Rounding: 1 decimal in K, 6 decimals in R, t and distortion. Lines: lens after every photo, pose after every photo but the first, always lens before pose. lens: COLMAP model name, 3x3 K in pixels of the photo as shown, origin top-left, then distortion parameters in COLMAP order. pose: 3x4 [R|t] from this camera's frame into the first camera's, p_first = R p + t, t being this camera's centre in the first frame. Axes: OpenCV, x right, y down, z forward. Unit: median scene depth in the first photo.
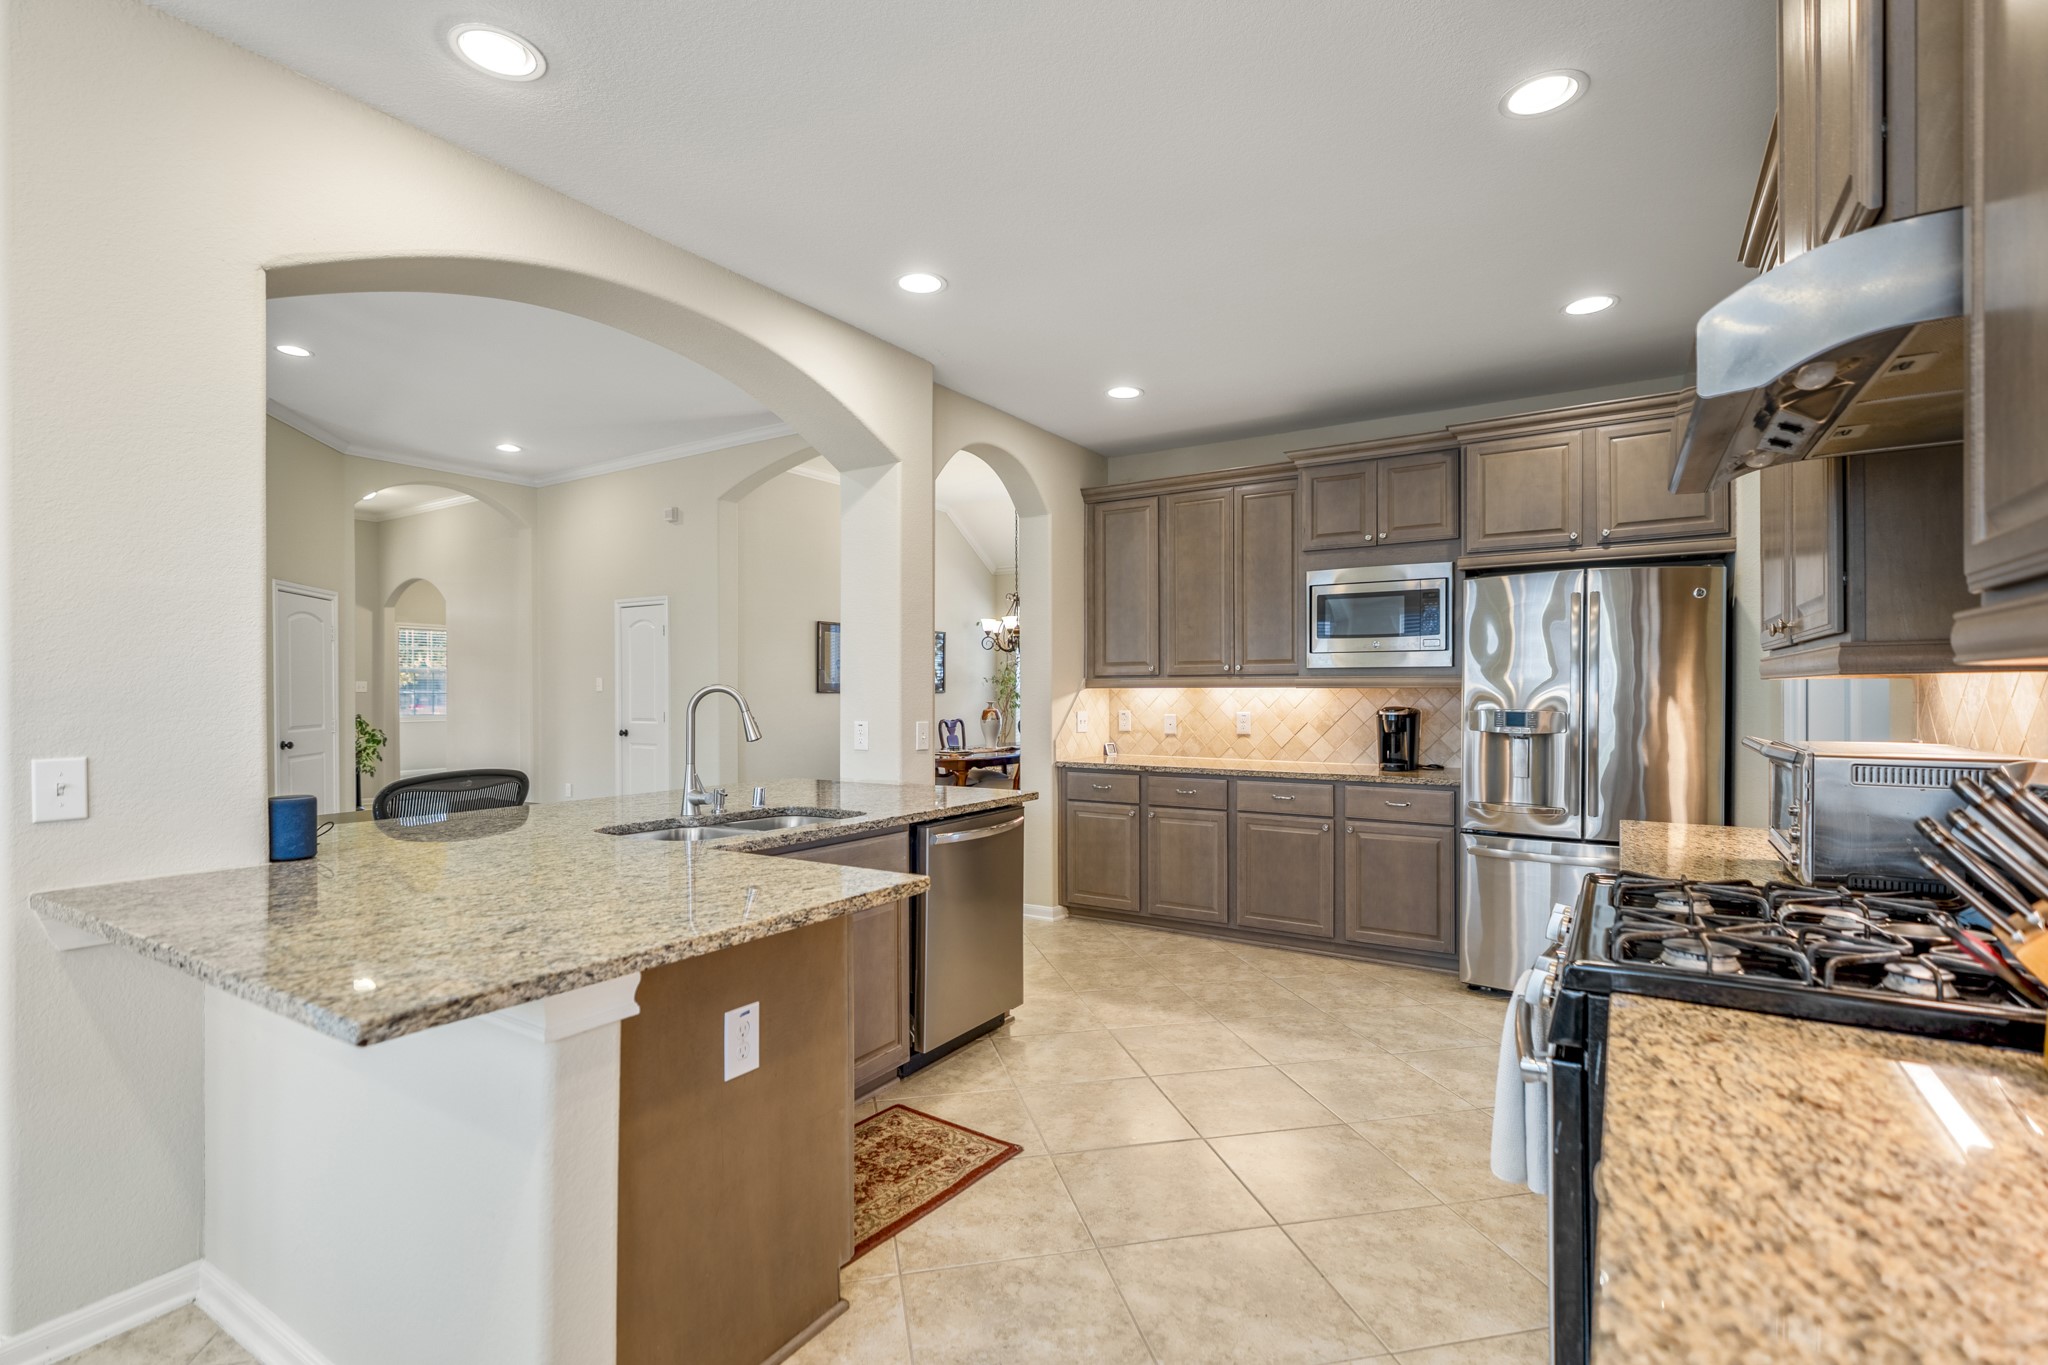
lens RADIAL K [[952.2, 0, 1025.4], [0, 952.2, 692.3], [0, 0, 1]] dist [-0.002380, 0.000420]
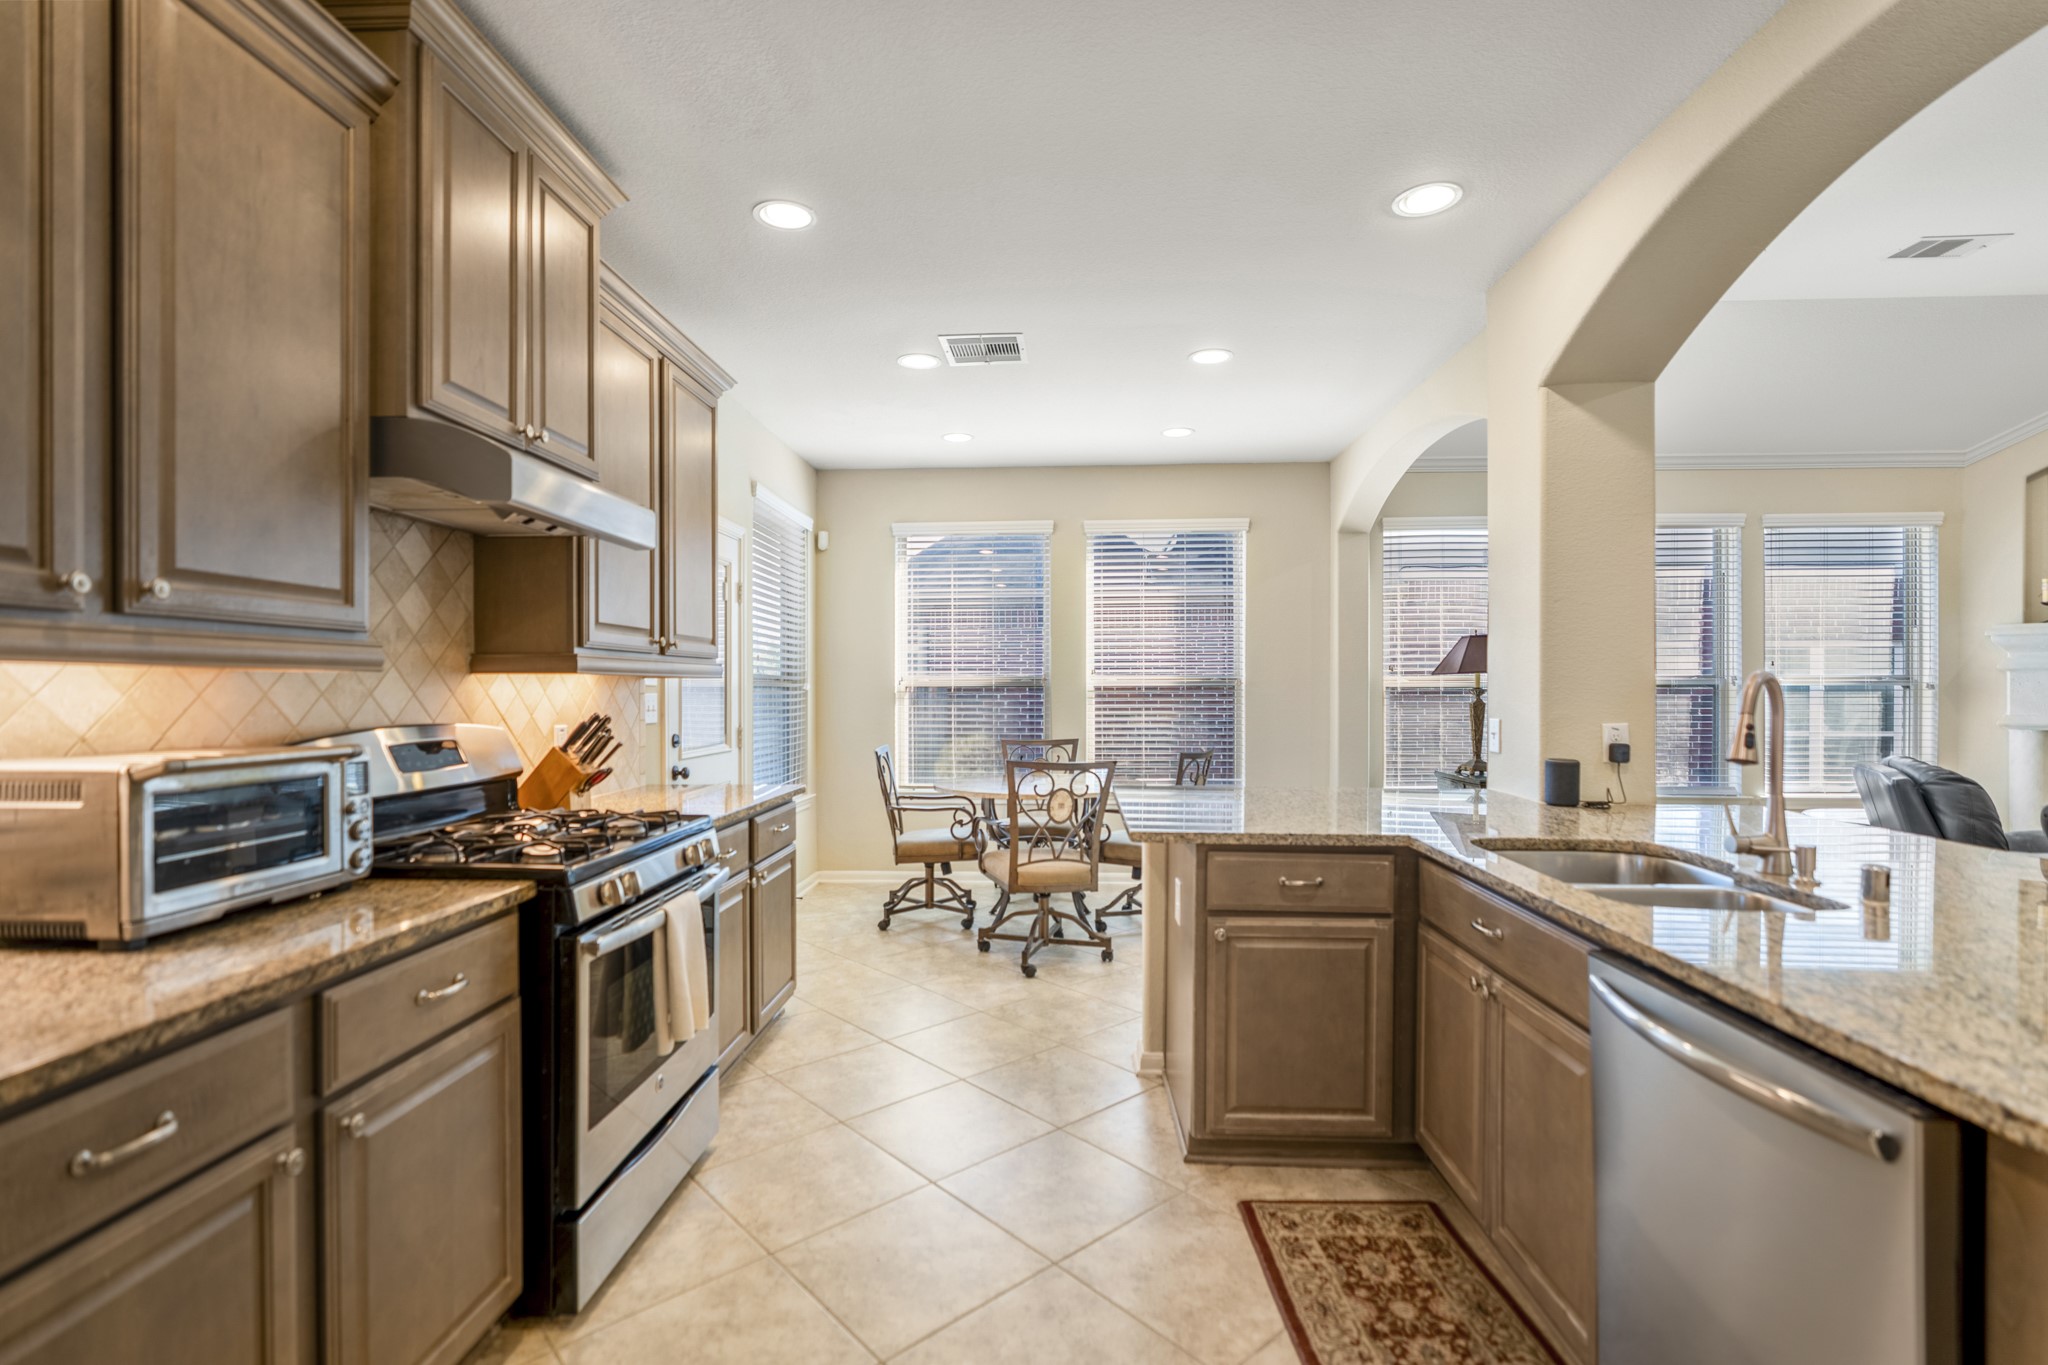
lens RADIAL K [[952.2, 0, 1009.7], [0, 952.2, 691.4], [0, 0, 1]] dist [-0.002380, 0.000420]
pose [[-0.880174, 0.006375, -0.474609, 0.276421], [0.002512, 0.999958, 0.008775, -0.000711], [0.474645, 0.006531, -0.880153, 0.888772]]
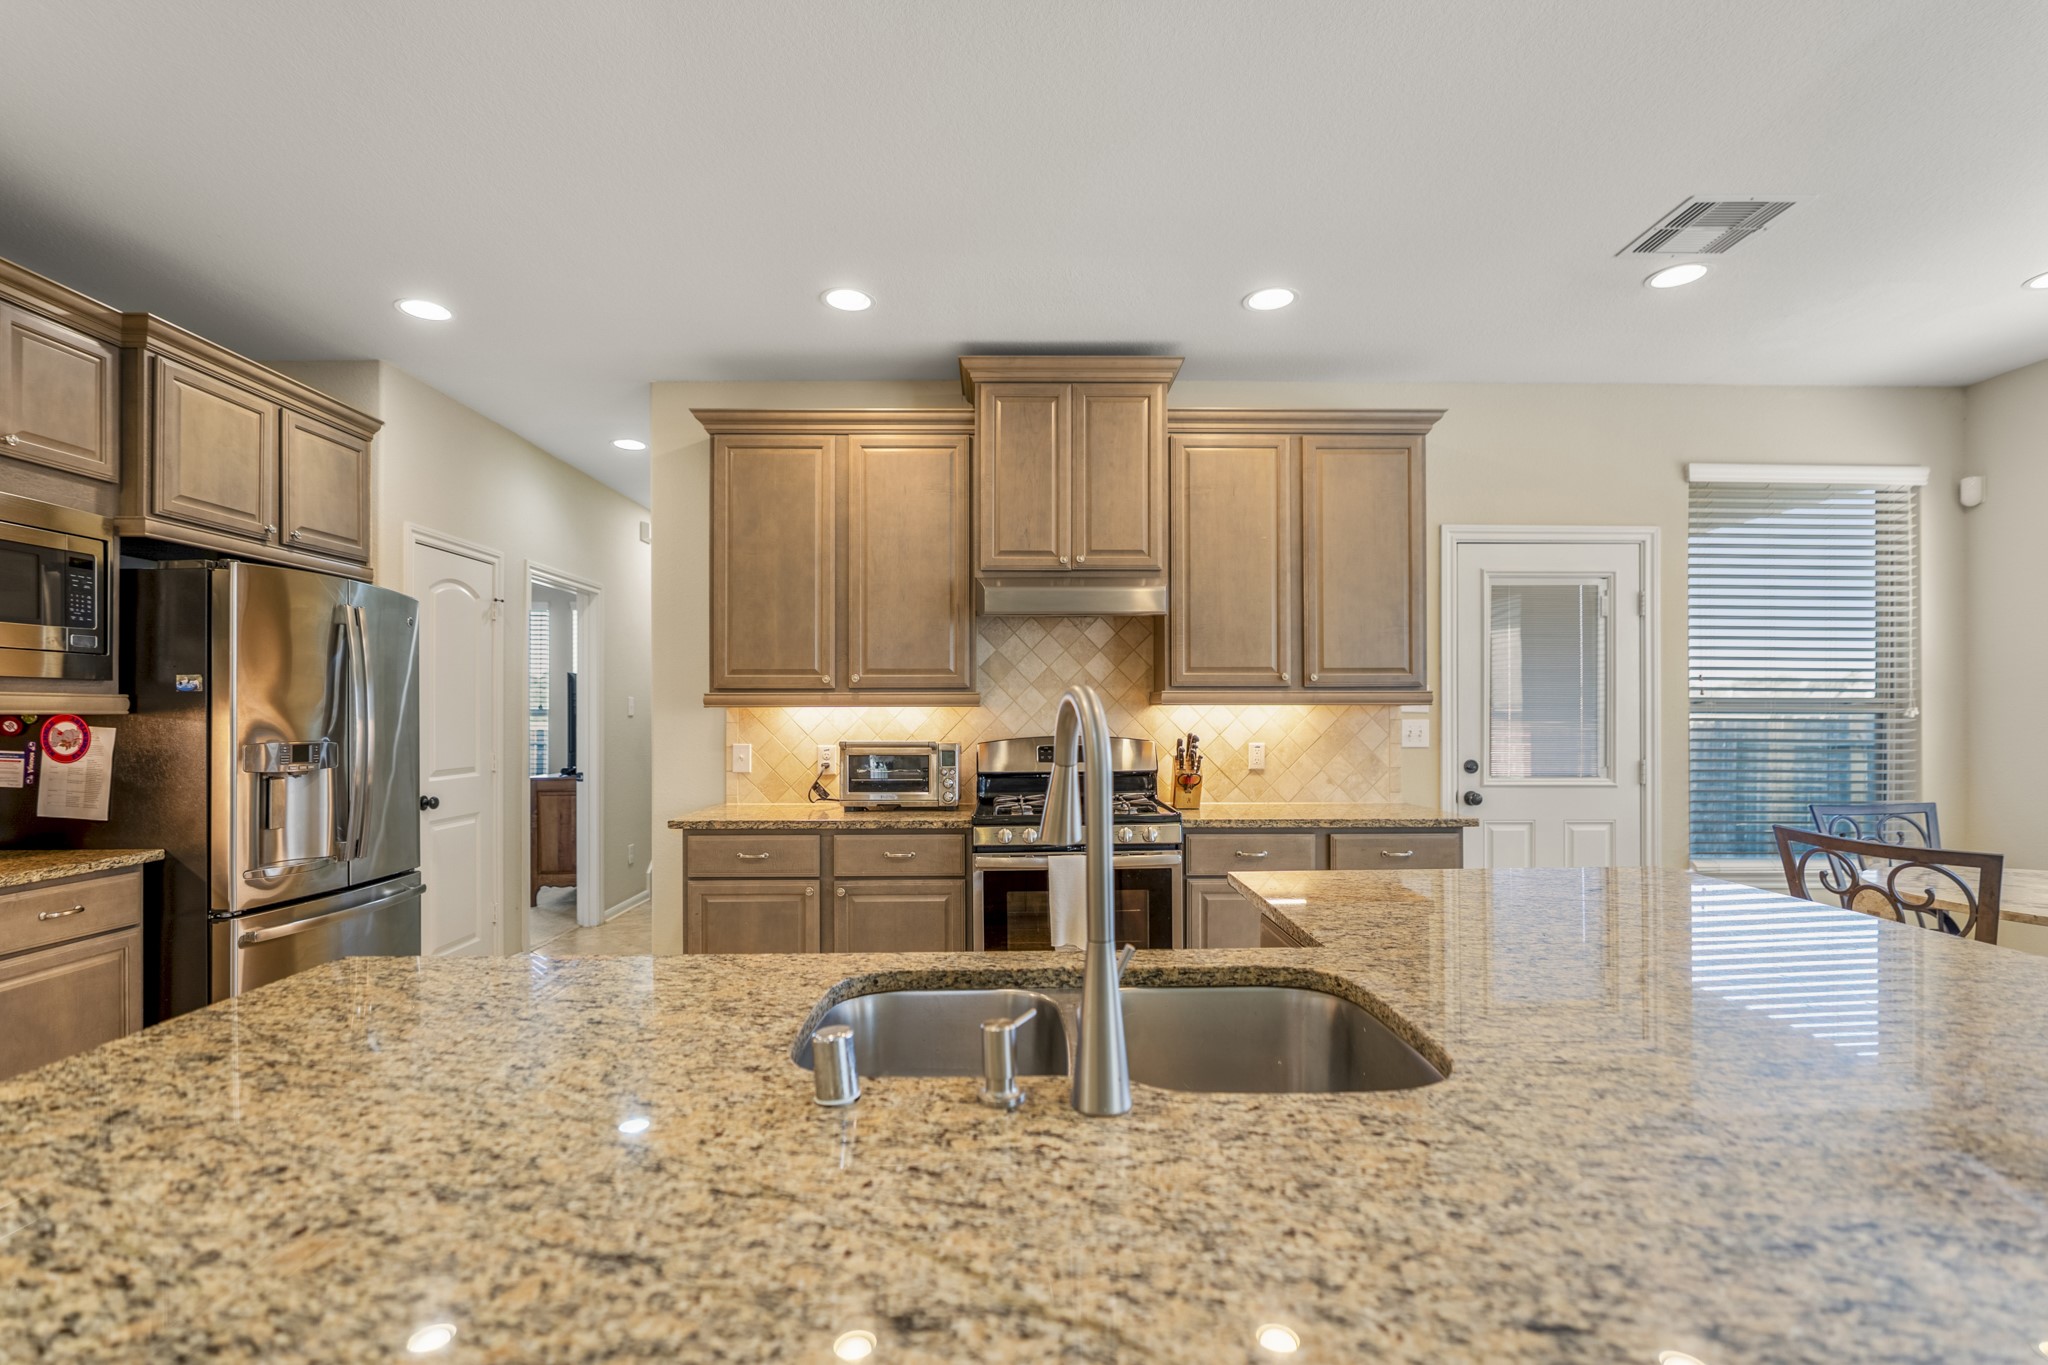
lens RADIAL K [[952.2, 0, 1027.0], [0, 952.2, 710.0], [0, 0, 1]] dist [-0.002380, 0.000420]
pose [[-0.547294, 0.007913, 0.836903, -0.416050], [0.007692, 0.999961, -0.004424, 0.000194], [-0.836905, 0.004016, -0.547333, 0.809537]]
